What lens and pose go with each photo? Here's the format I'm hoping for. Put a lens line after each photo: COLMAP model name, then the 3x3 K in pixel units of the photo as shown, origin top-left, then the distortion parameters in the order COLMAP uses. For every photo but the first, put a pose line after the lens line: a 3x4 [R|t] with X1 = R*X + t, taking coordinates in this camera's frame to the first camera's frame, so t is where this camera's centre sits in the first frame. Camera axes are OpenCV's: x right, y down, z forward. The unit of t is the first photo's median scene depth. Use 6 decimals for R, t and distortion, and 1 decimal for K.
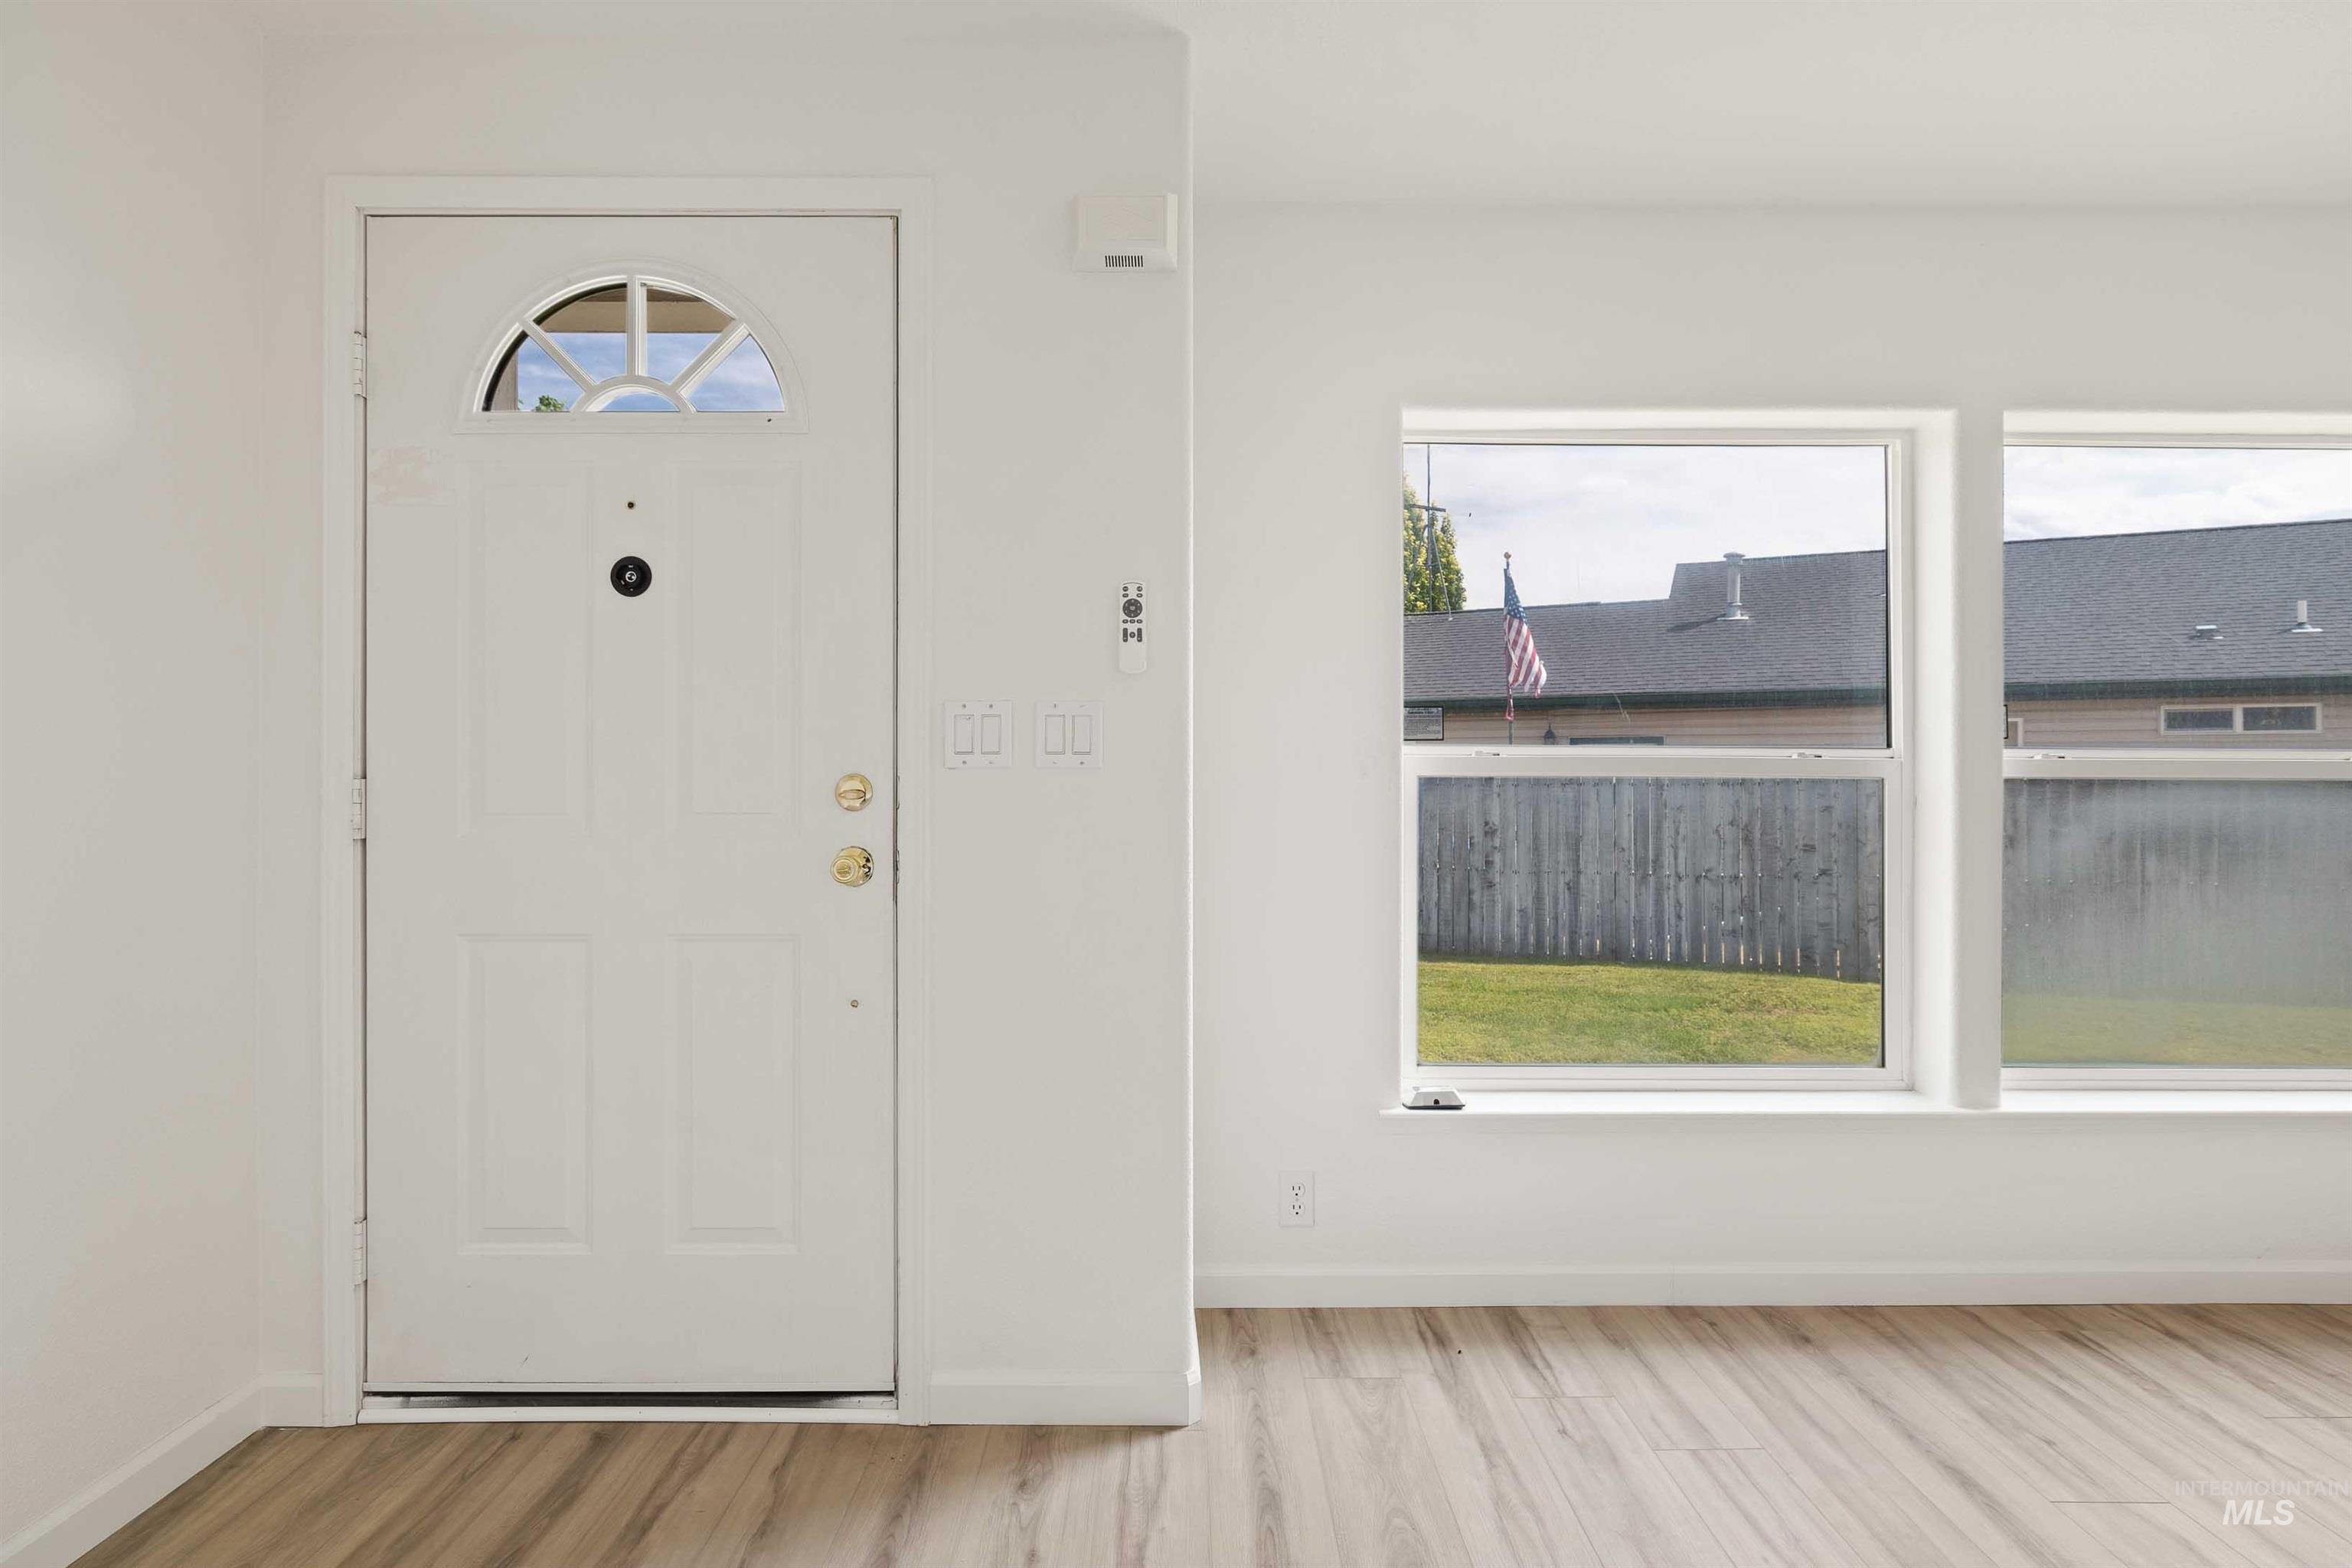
lens RADIAL K [[1192.4, 0, 1174.9], [0, 1192.4, 767.1], [0, 0, 1]] dist [-0.004642, 0.000458]
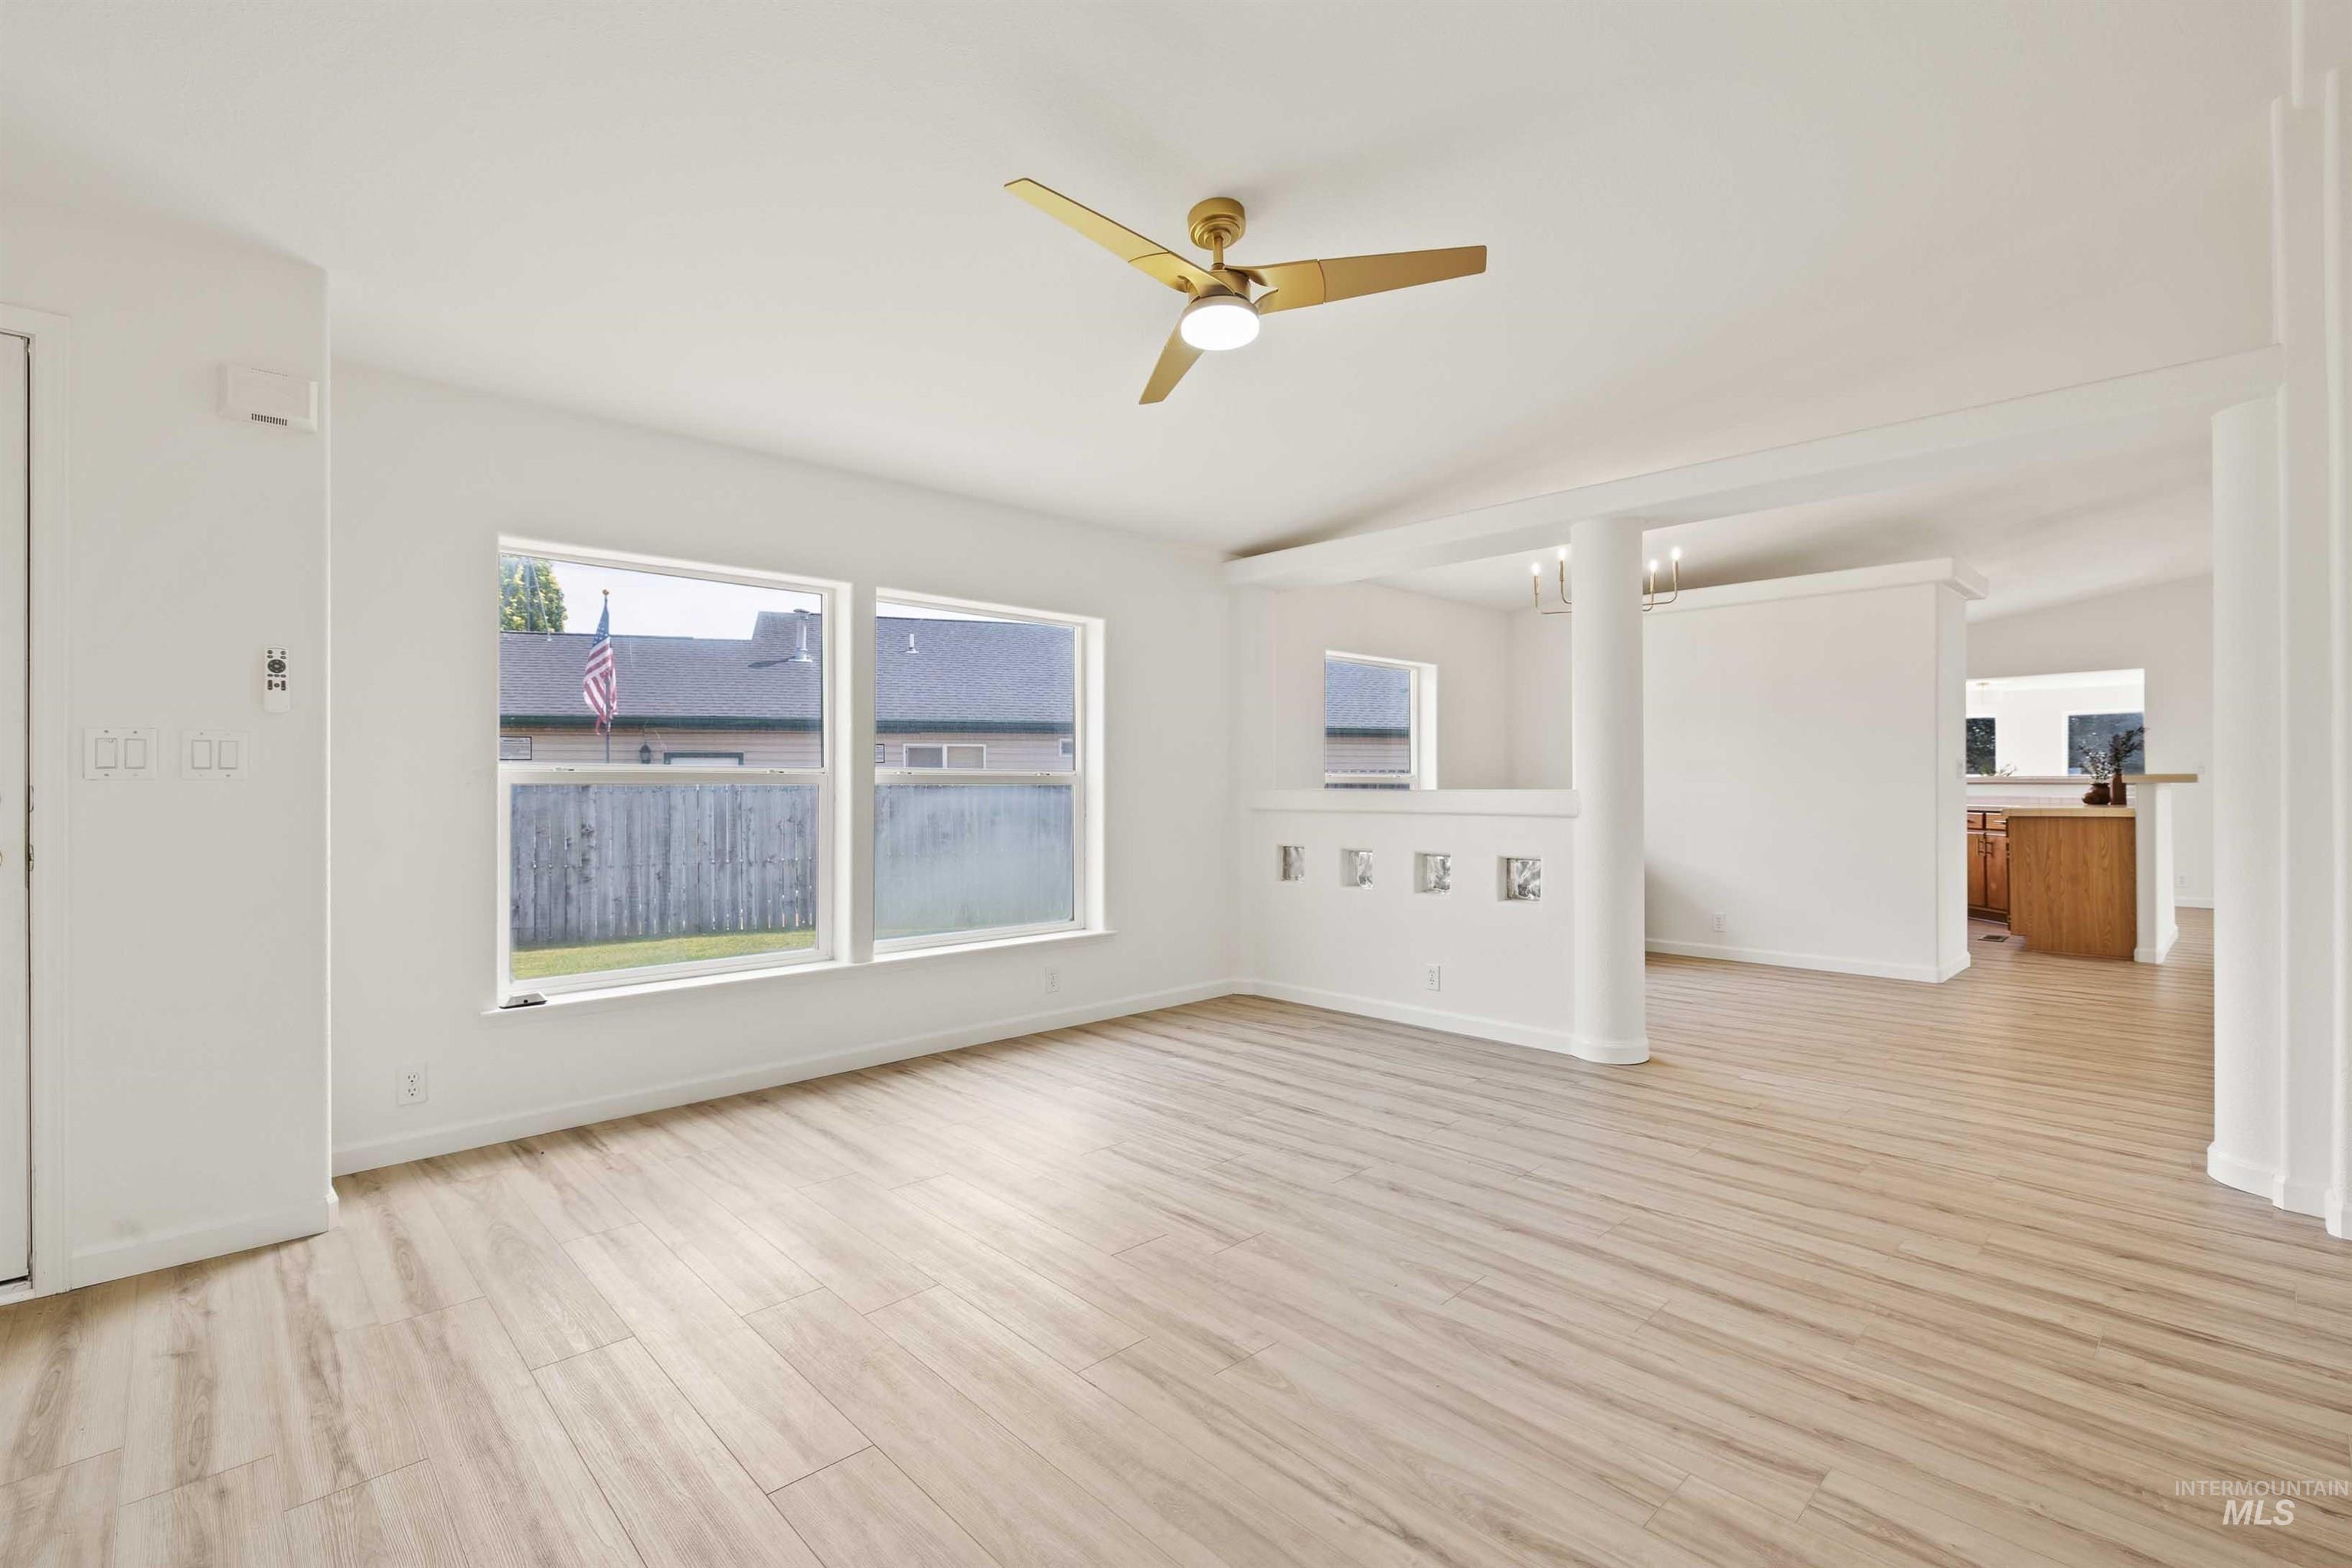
lens RADIAL K [[1059.3, 0, 1184.4], [0, 1059.3, 779.9], [0, 0, 1]] dist [-0.004761, 0.000744]
pose [[0.721280, -0.000839, 0.692643, -0.106984], [-0.001087, 0.999997, 0.002344, -0.002075], [-0.692643, -0.002444, 0.721277, -0.548393]]
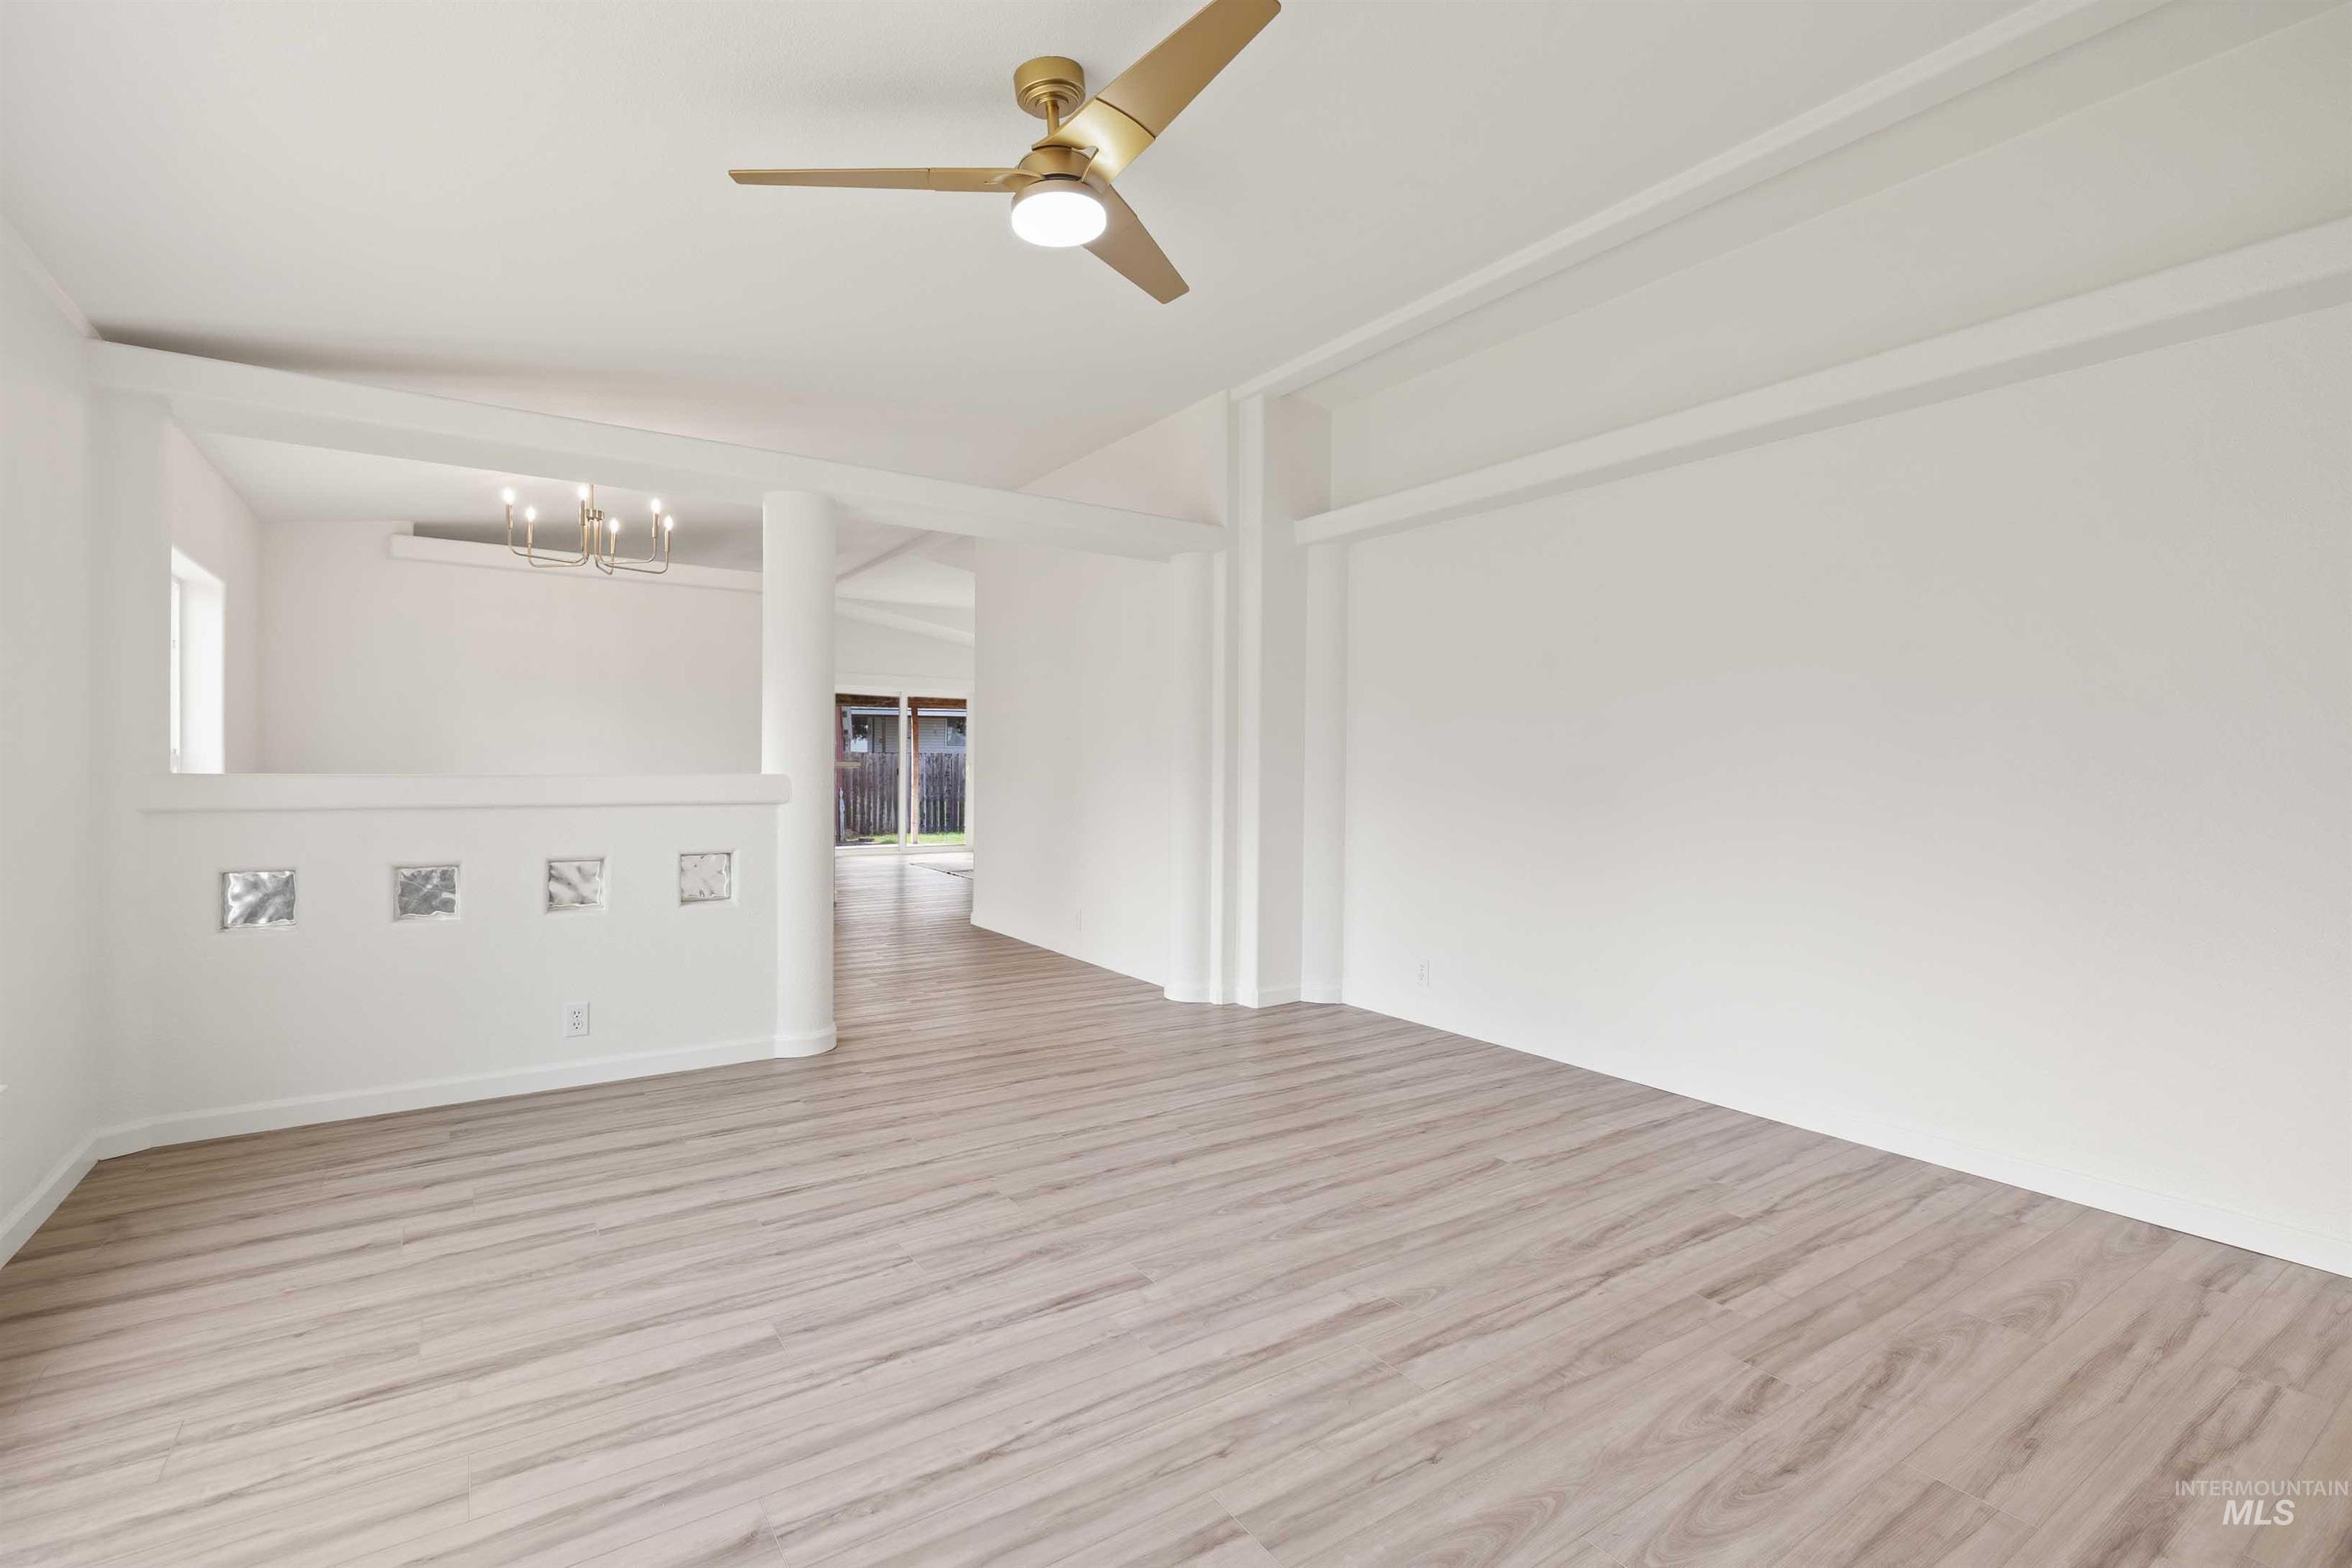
lens RADIAL K [[1059.3, 0, 1186.6], [0, 1059.3, 787.0], [0, 0, 1]] dist [-0.004761, 0.000744]
pose [[-0.563363, -0.021569, 0.825928, -0.138640], [-0.013471, 0.999766, 0.016920, 0.000117], [-0.826099, -0.001594, -0.563522, 0.671501]]
